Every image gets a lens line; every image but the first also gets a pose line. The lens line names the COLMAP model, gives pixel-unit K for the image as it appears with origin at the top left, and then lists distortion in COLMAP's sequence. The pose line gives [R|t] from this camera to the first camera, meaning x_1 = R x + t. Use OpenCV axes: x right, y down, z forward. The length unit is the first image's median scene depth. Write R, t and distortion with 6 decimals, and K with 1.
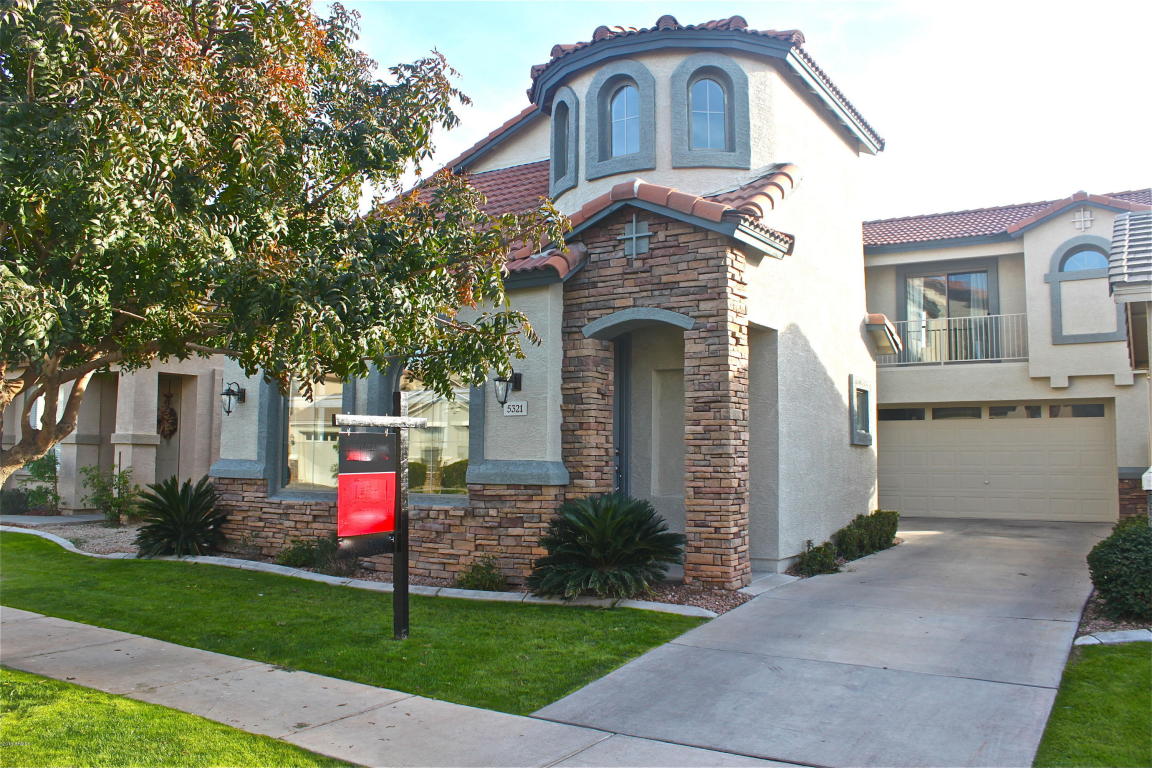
lens RADIAL K [[935.9, 0, 576.0], [0, 935.9, 384.0], [0, 0, 1]] dist [-0.153088, 0.005475]
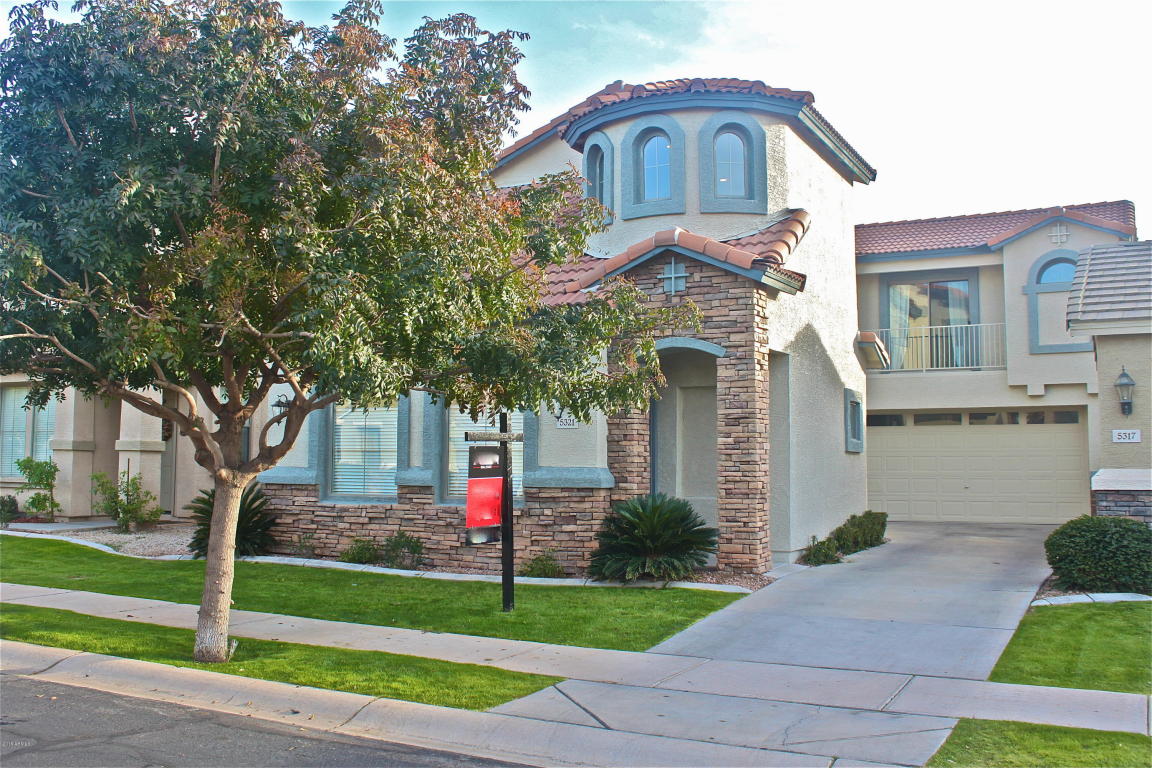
lens RADIAL K [[1049.1, 0, 576.0], [0, 1049.1, 384.0], [0, 0, 1]] dist [-0.129692, -0.148959]
pose [[0.998157, 0.002745, 0.060618, -0.133196], [-0.003037, 0.999984, 0.004724, -0.027234], [-0.060604, -0.004900, 0.998150, -0.297435]]
